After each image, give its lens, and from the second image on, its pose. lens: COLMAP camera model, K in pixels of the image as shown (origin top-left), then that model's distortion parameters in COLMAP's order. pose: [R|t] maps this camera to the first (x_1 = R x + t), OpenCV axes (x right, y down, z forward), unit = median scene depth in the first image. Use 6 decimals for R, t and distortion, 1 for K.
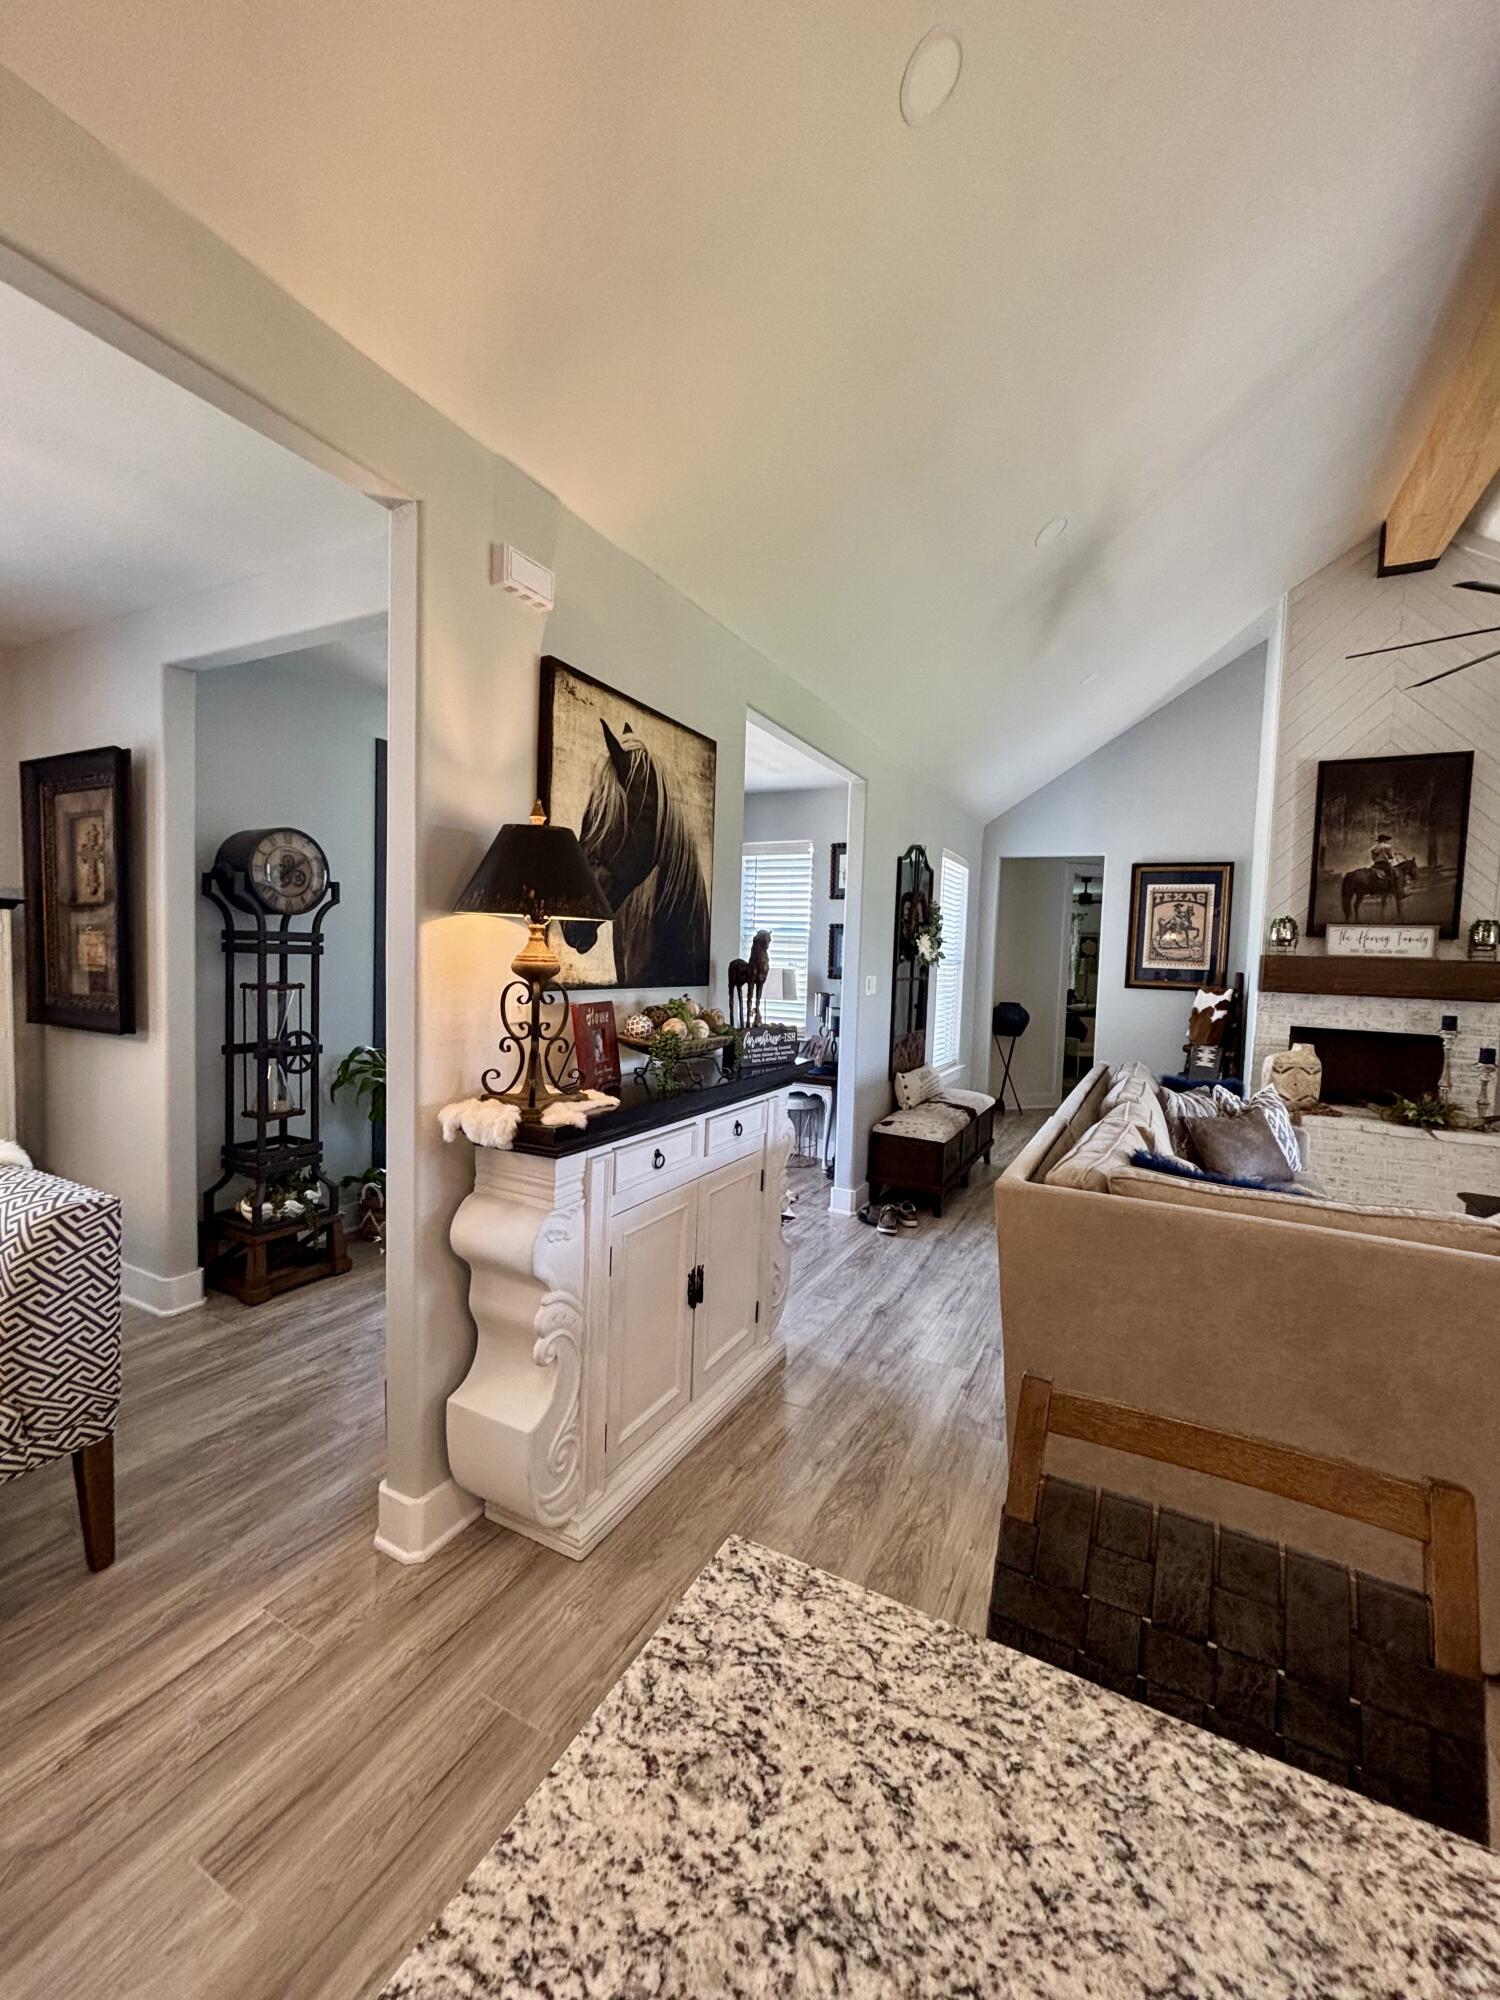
lens RADIAL K [[806.5, 0, 746.8], [0, 806.5, 994.9], [0, 0, 1]] dist [-0.006186, -0.000044]
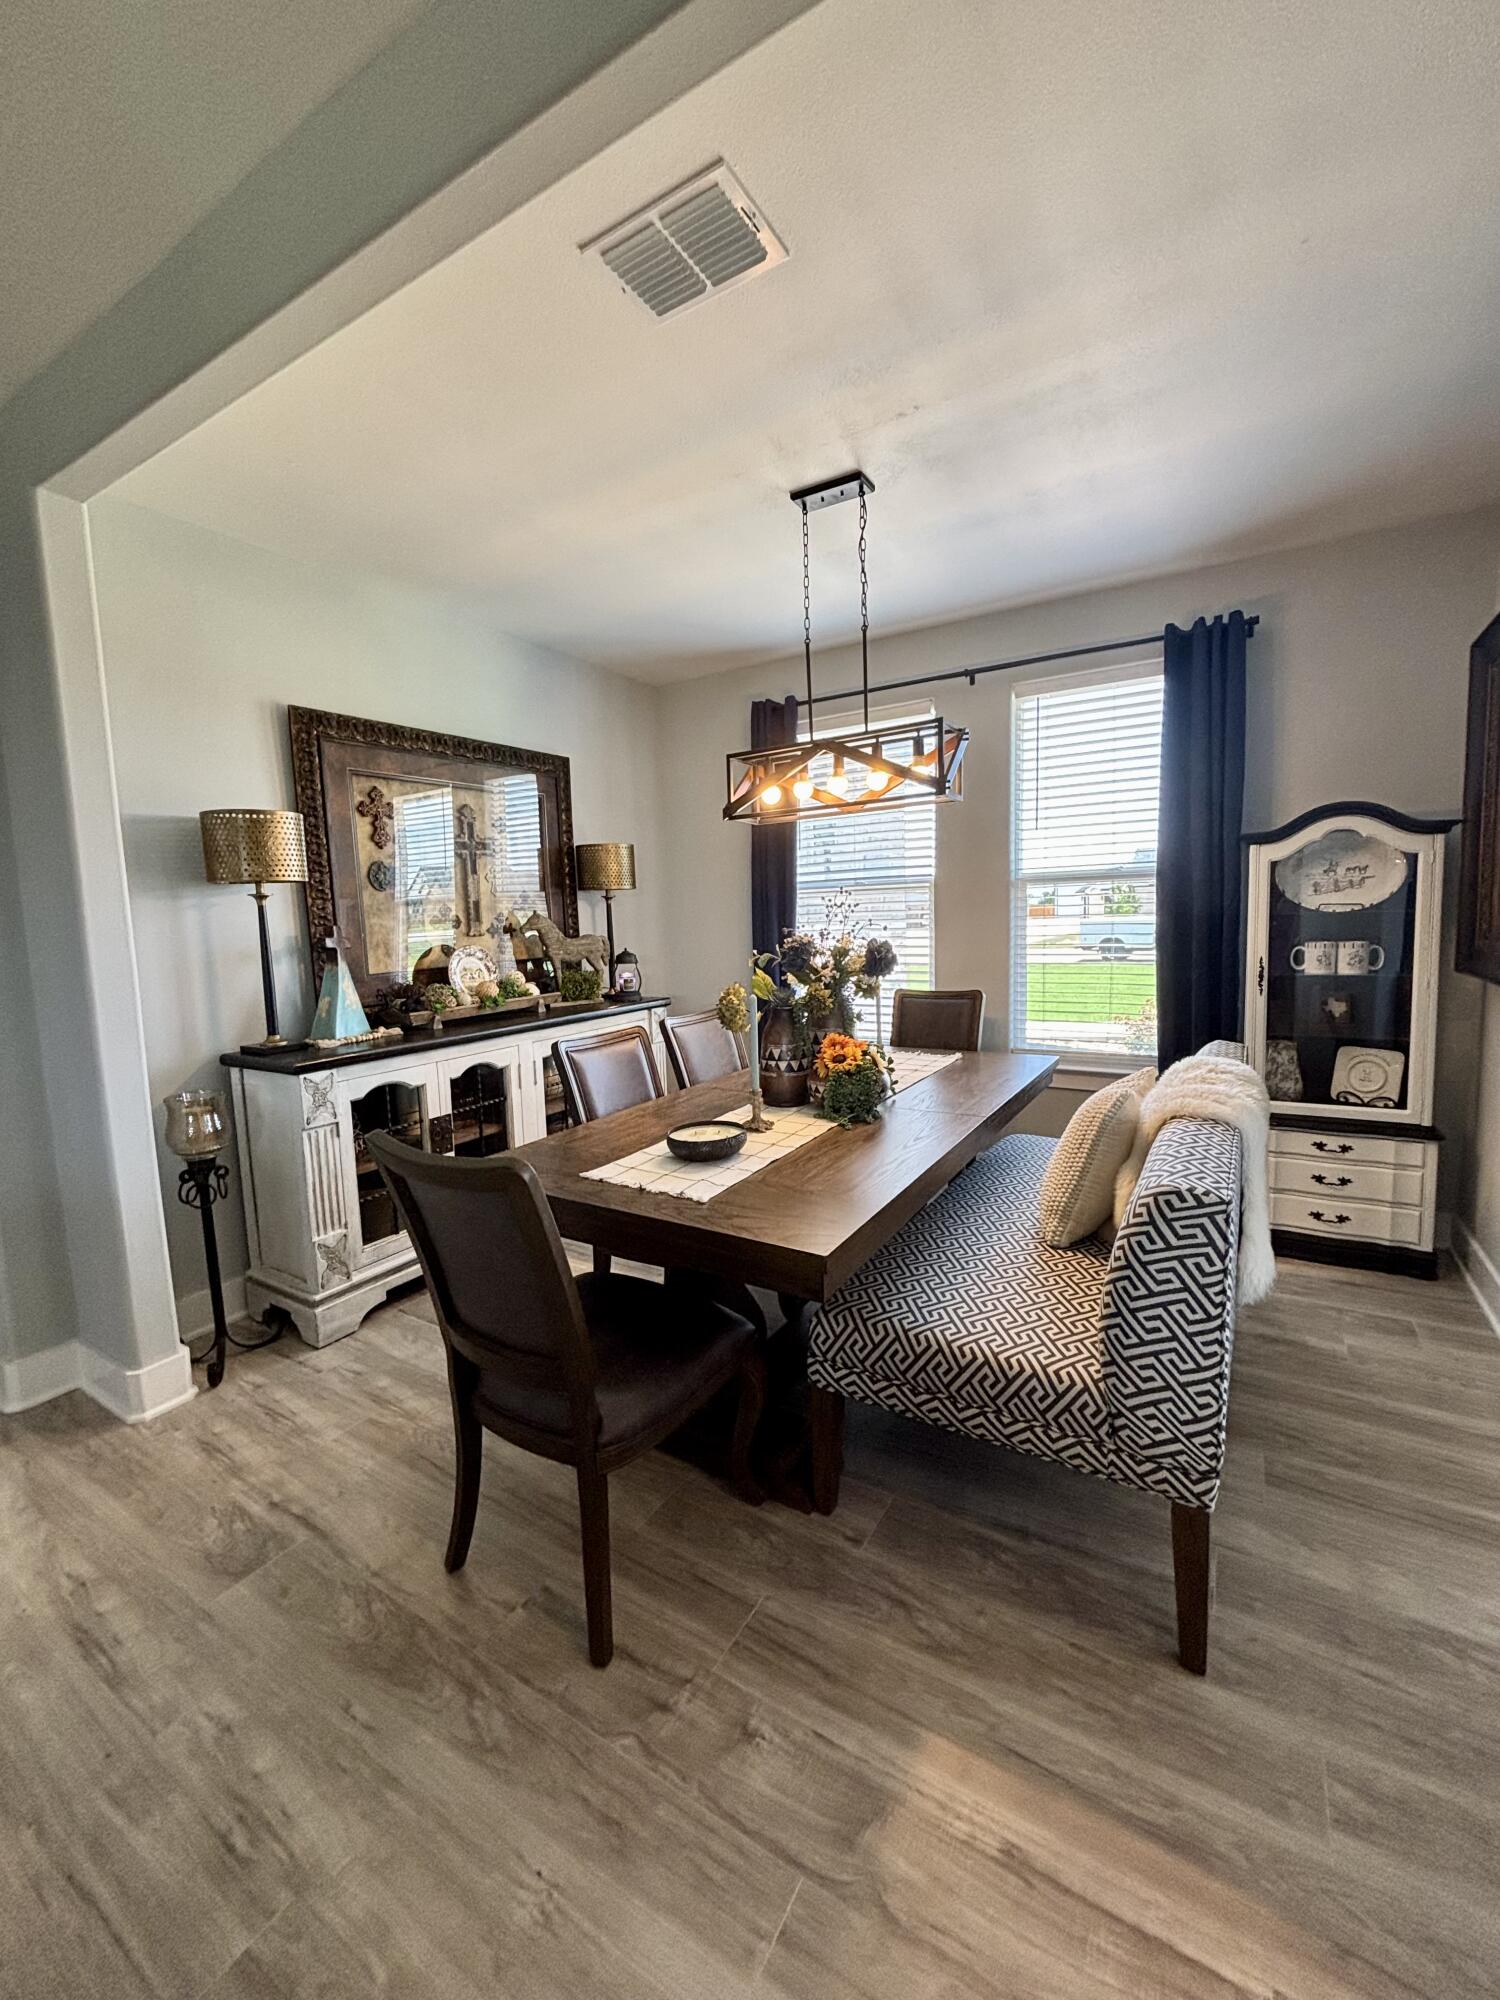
lens RADIAL K [[815.4, 0, 754.5], [0, 815.4, 998.0], [0, 0, 1]] dist [-0.003131, 0.007256]
pose [[-0.072459, 0.065979, -0.995187, -0.015615], [-0.020487, 0.997501, 0.067624, 0.012599], [0.997161, 0.025288, -0.070926, 0.230677]]
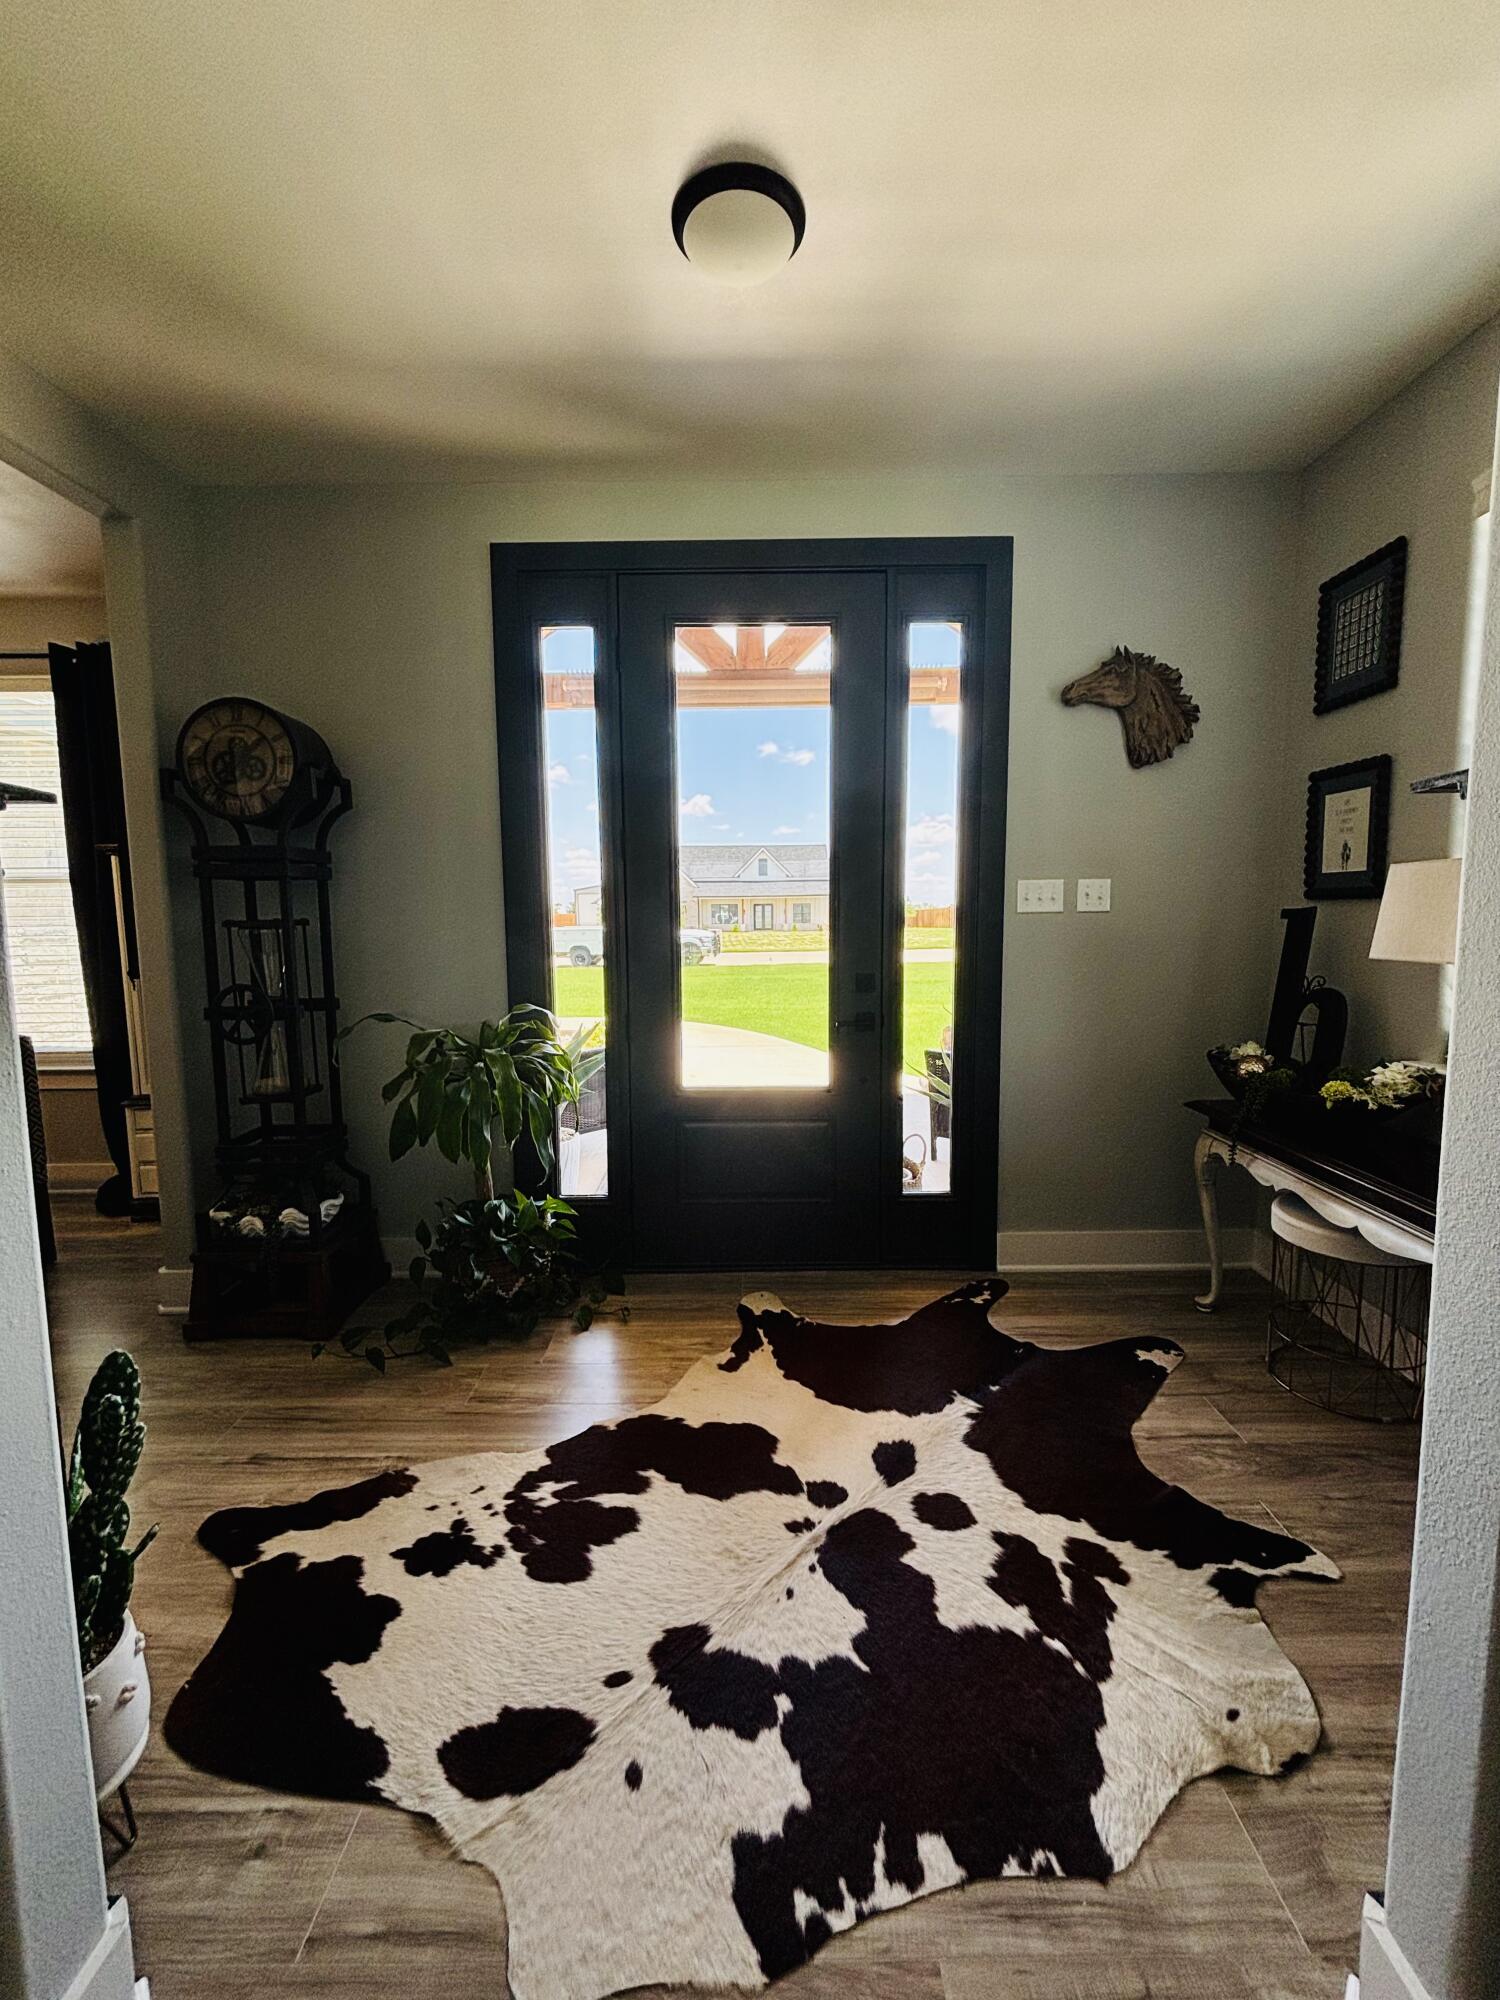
lens RADIAL K [[815.4, 0, 754.5], [0, 815.4, 998.0], [0, 0, 1]] dist [-0.003131, 0.007256]
pose [[0.454497, 0.052176, -0.889219, 0.189638], [-0.016239, 0.998602, 0.050295, 0.008240], [0.890600, -0.008419, 0.454709, 0.708804]]
